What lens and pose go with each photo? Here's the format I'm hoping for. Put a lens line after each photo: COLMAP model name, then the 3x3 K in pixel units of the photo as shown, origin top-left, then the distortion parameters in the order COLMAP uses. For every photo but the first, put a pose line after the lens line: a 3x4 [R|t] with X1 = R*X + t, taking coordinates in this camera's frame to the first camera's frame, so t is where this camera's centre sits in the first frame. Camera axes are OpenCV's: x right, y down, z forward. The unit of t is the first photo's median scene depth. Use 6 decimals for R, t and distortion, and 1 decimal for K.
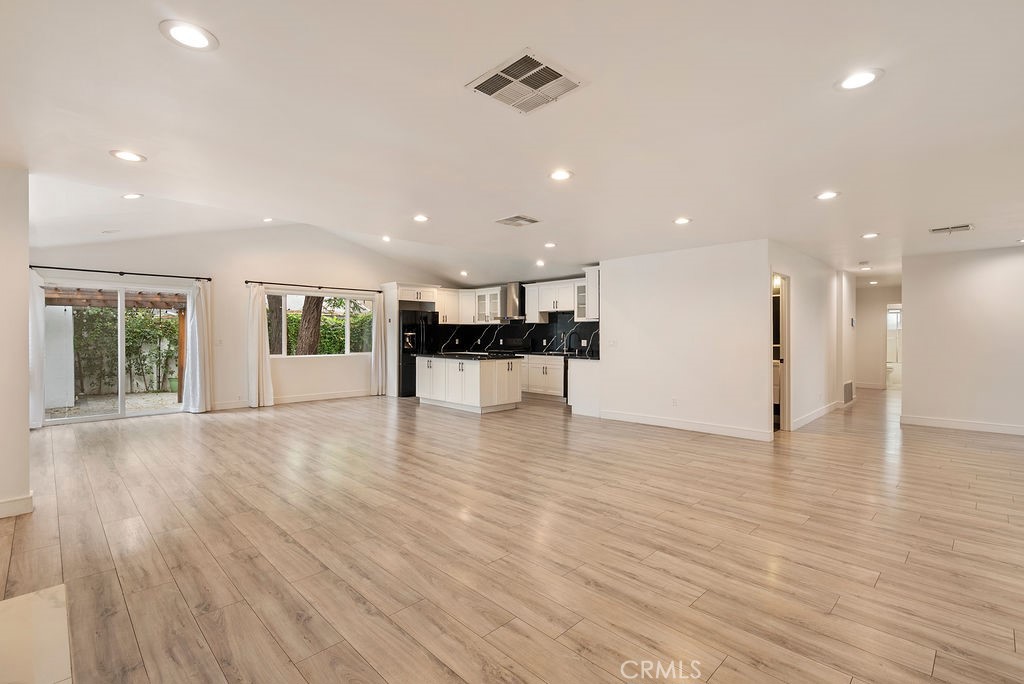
lens RADIAL K [[474.8, 0, 509.6], [0, 474.8, 340.5], [0, 0, 1]] dist [-0.004425, 0.000492]
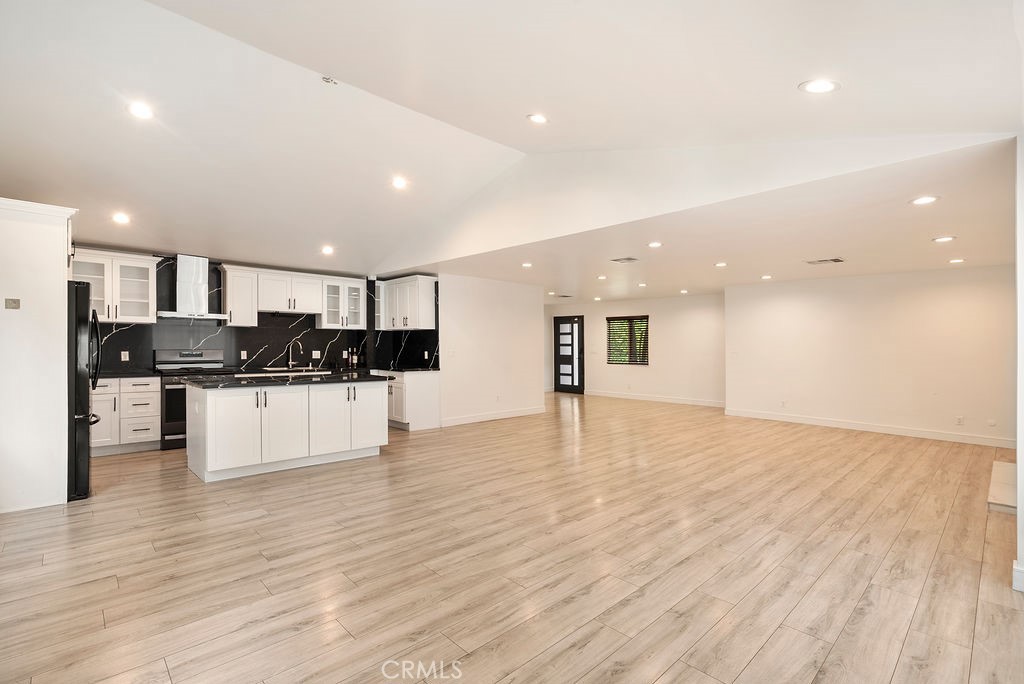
lens RADIAL K [[474.8, 0, 518.5], [0, 474.8, 341.6], [0, 0, 1]] dist [-0.004425, 0.000492]
pose [[0.006717, 0.006068, 0.999959, -0.690750], [0.003521, 0.999975, -0.006092, -0.010932], [-0.999971, 0.003562, 0.006696, 0.695942]]
